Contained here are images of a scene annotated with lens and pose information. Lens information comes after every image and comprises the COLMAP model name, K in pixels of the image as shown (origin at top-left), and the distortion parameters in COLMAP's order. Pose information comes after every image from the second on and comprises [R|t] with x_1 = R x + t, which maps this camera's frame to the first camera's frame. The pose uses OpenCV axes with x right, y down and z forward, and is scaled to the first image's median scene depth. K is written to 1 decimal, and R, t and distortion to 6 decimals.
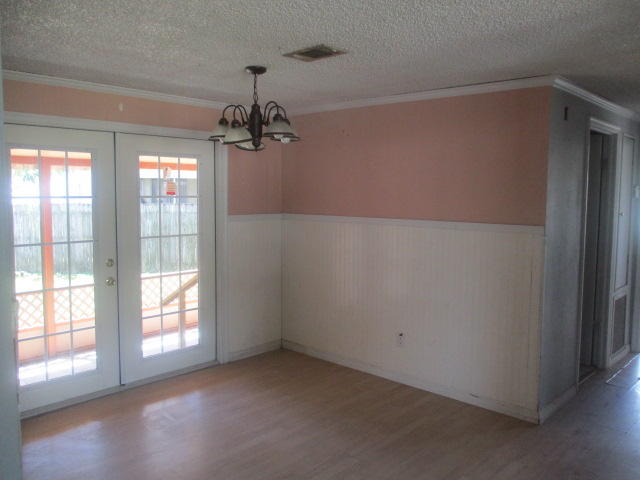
lens RADIAL K [[535.8, 0, 320.3], [0, 535.8, 238.9], [0, 0, 1]] dist [-0.045565, 0.016946]
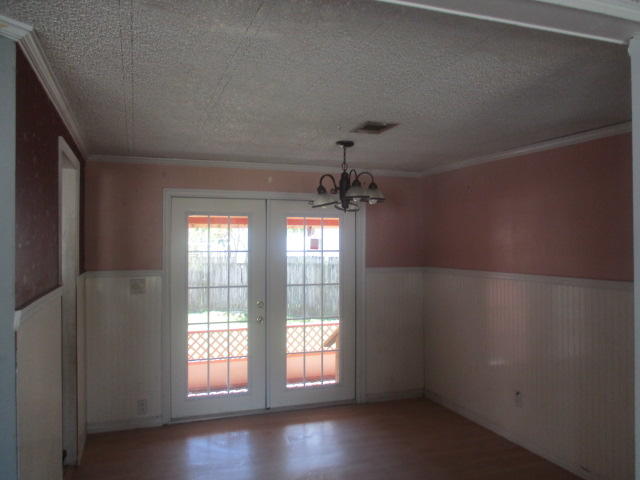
lens RADIAL K [[535.8, 0, 320.0], [0, 535.8, 240.8], [0, 0, 1]] dist [-0.045565, 0.016946]
pose [[0.885564, -0.010929, -0.464388, 0.291221], [-0.033618, 0.995594, -0.087538, 0.000936], [0.463299, 0.093132, 0.881295, -0.036311]]
